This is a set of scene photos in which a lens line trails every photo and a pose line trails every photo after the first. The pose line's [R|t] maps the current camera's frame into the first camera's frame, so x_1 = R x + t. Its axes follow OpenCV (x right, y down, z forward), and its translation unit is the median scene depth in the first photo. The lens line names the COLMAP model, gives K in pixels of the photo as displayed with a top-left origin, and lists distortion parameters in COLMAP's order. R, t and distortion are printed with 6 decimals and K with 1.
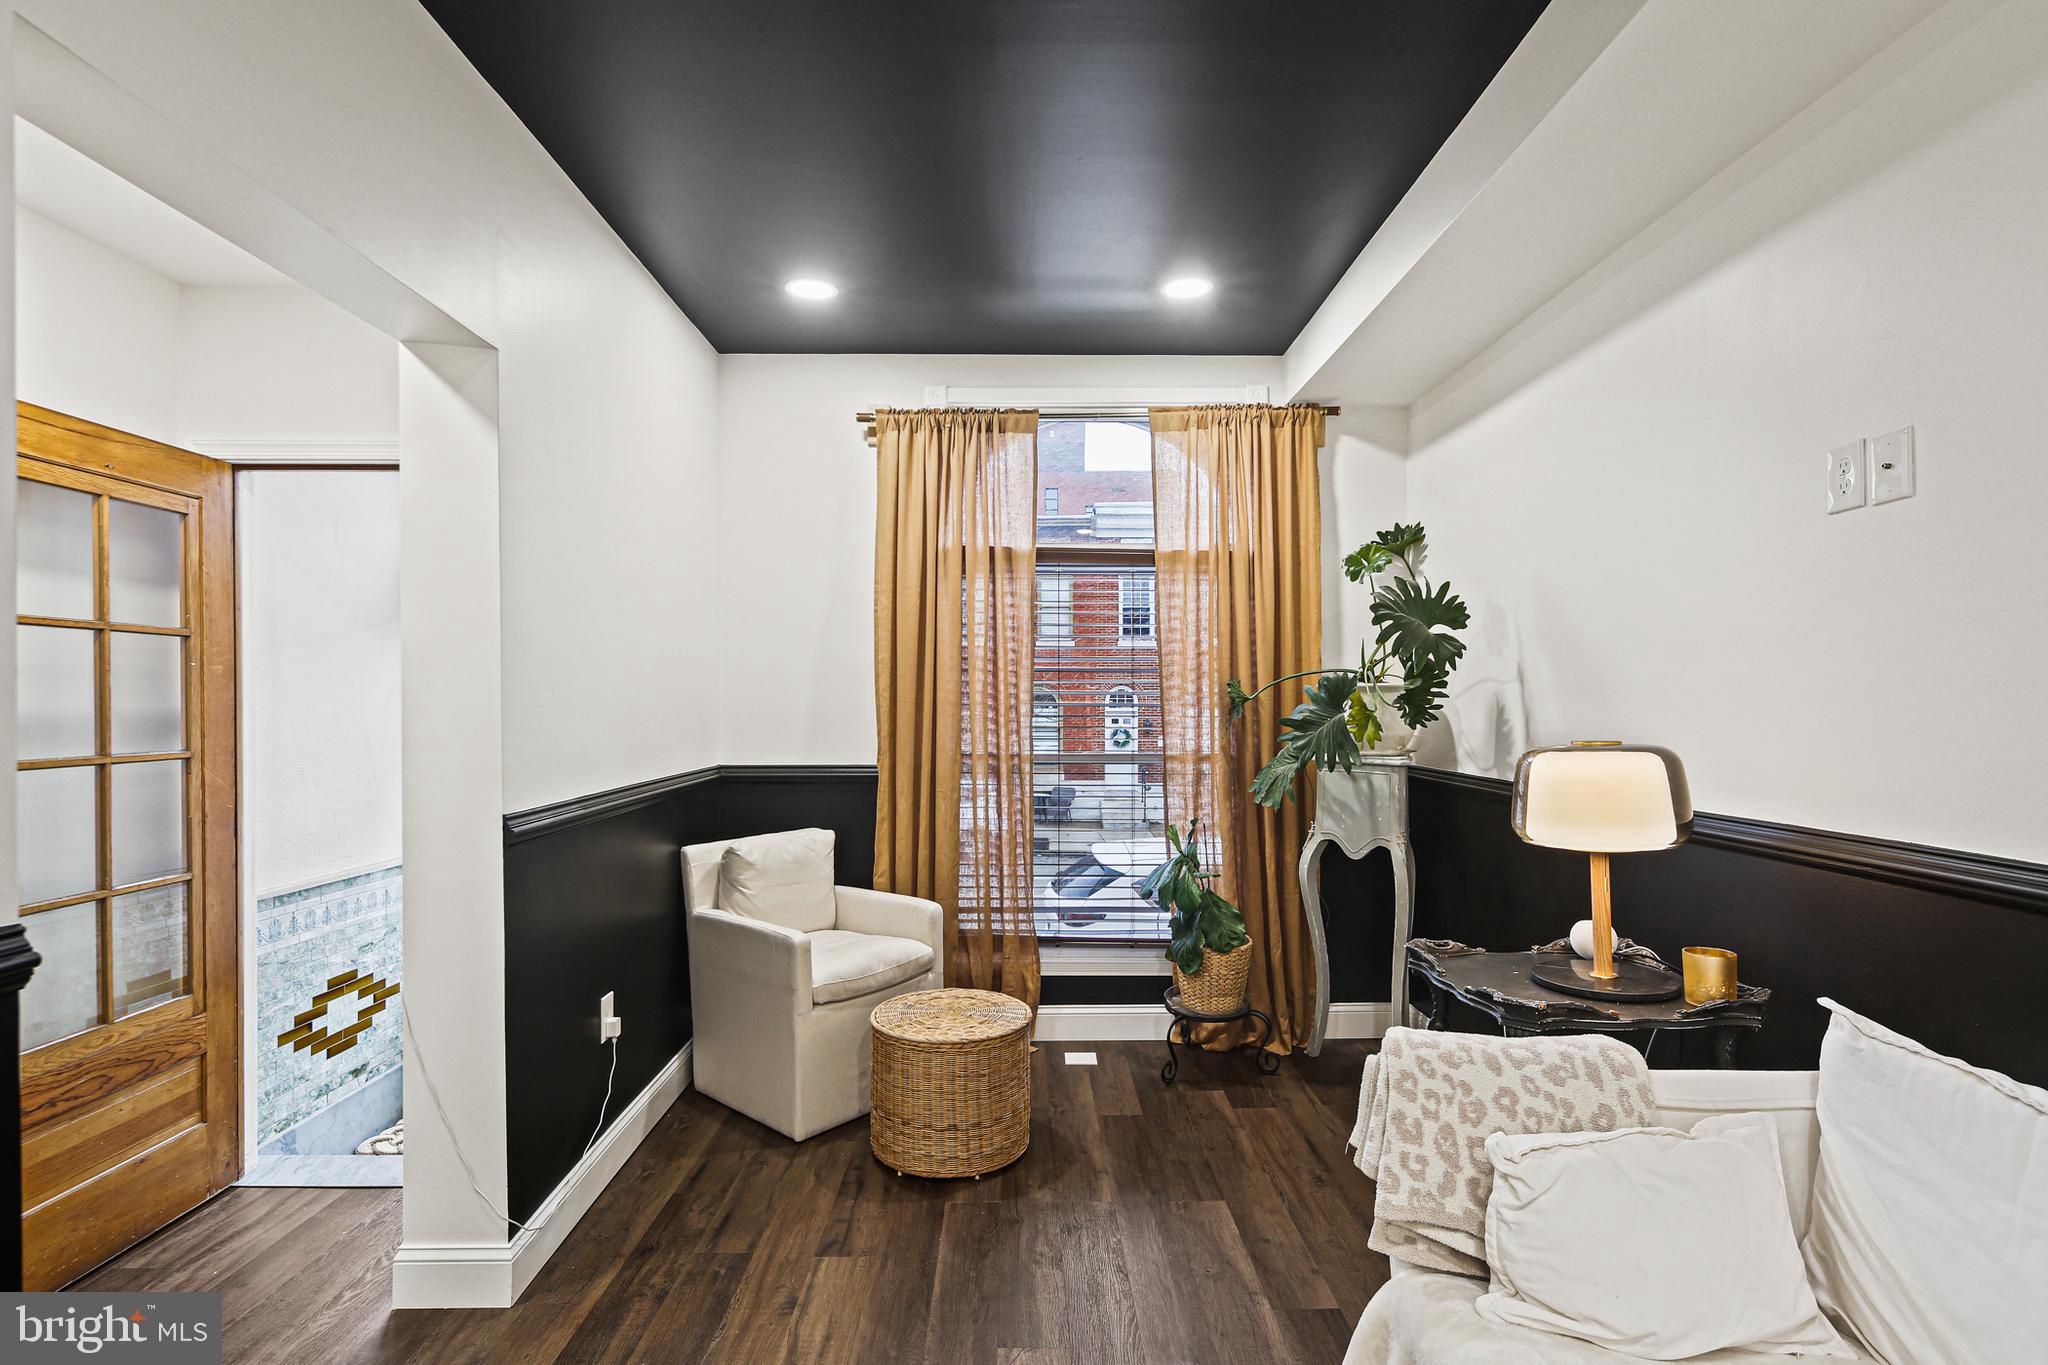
lens RADIAL K [[992.3, 0, 1027.2], [0, 992.3, 700.0], [0, 0, 1]] dist [0.007904, -0.008212]
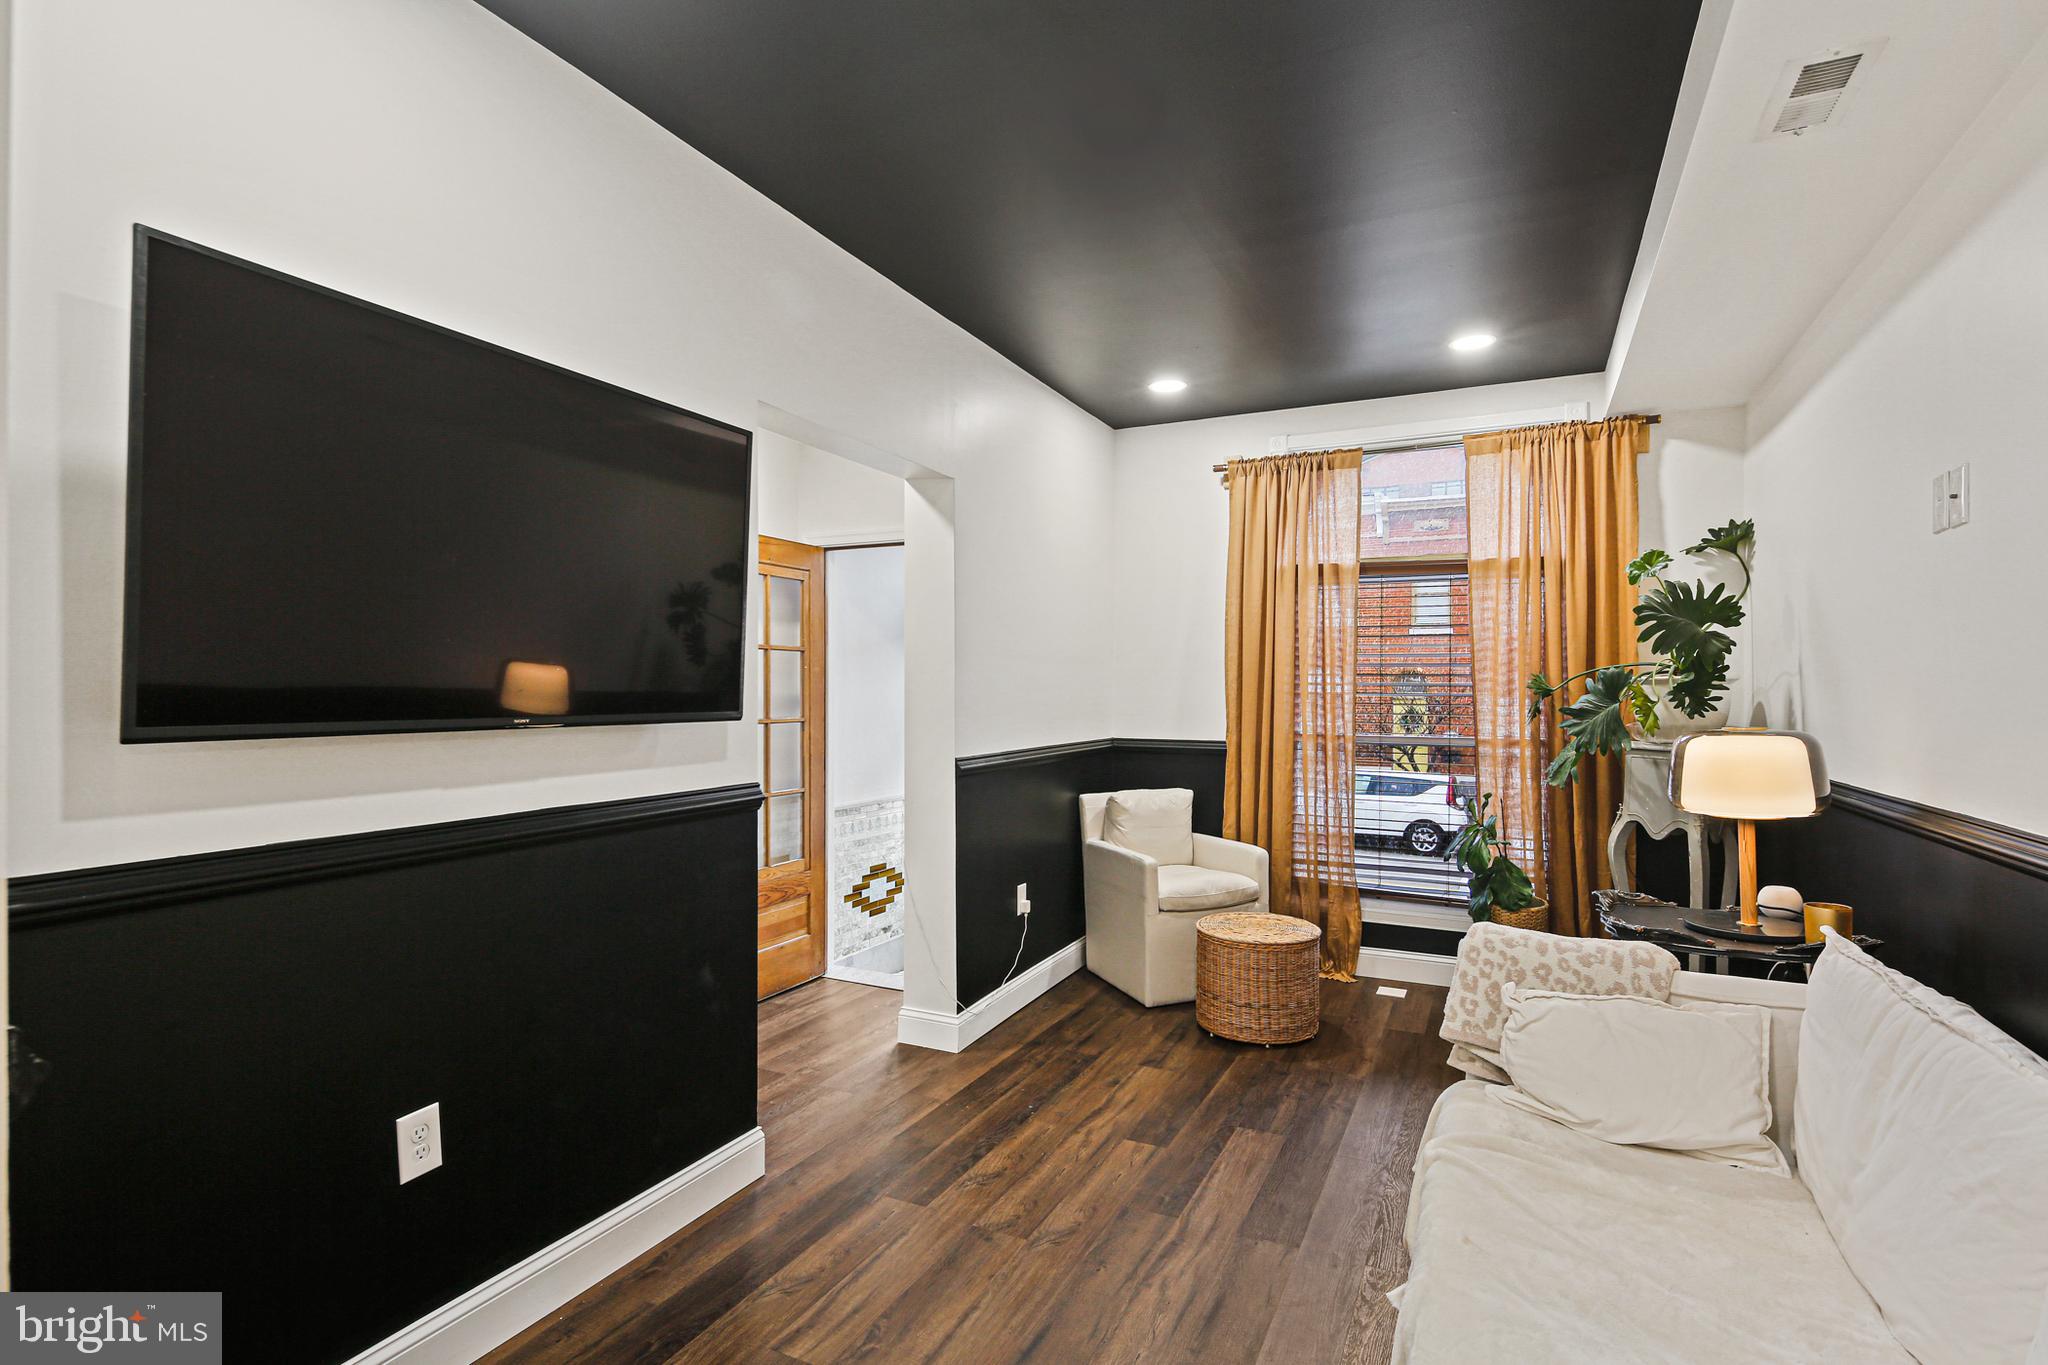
lens RADIAL K [[1002.1, 0, 1024.0], [0, 1002.1, 682.5], [0, 0, 1]] dist [0.000403, -0.000278]
pose [[0.892704, 0.001248, -0.450642, 0.225003], [-0.004208, 0.999976, -0.005566, -0.001266], [0.450624, 0.006866, 0.892687, -0.303895]]
